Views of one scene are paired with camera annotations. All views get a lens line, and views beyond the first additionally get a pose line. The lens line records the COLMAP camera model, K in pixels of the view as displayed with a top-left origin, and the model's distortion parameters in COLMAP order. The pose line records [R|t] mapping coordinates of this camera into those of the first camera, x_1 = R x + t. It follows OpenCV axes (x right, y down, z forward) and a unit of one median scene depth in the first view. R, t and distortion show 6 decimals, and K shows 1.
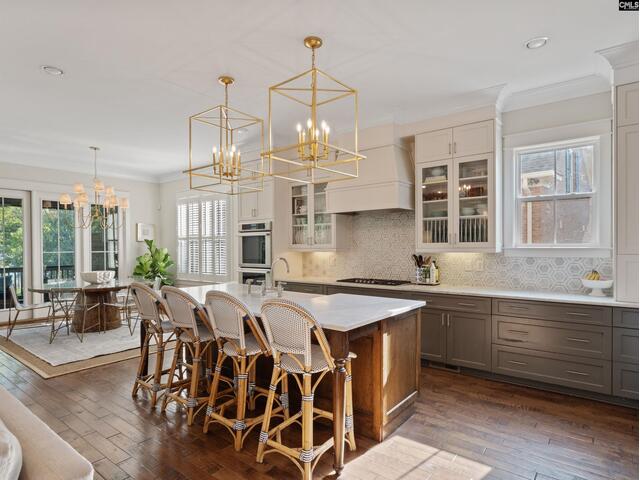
lens RADIAL K [[374.2, 0, 316.5], [0, 374.2, 248.6], [0, 0, 1]] dist [-0.005568, -0.000984]
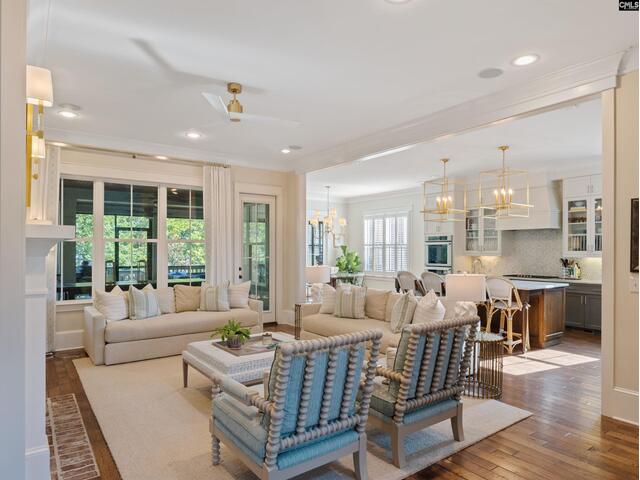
lens RADIAL K [[403.2, 0, 322.7], [0, 403.2, 249.6], [0, 0, 1]] dist [0.001621, -0.001935]
pose [[0.961394, 0.006553, -0.275096, -0.170160], [-0.007935, 0.999961, -0.003913, -0.004990], [0.275060, 0.005945, 0.961409, -0.646624]]
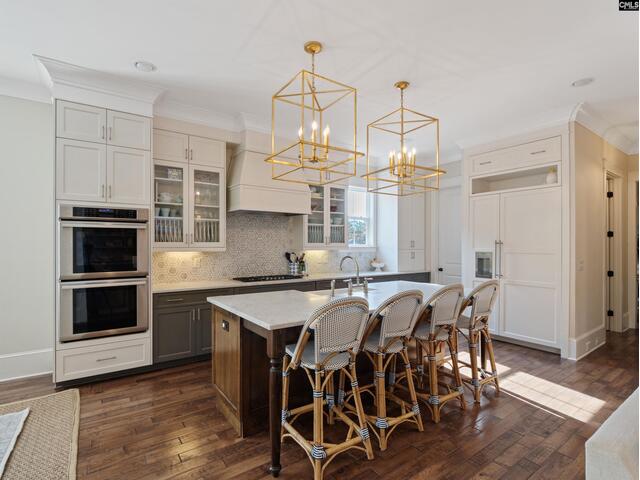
lens RADIAL K [[329.6, 0, 321.9], [0, 329.6, 242.3], [0, 0, 1]] dist [0.000117, -0.001187]
pose [[0.264726, 0.011310, 0.964257, -0.614707], [0.003568, 0.999913, -0.012707, -0.001596], [-0.964317, 0.006805, 0.264663, 0.519010]]
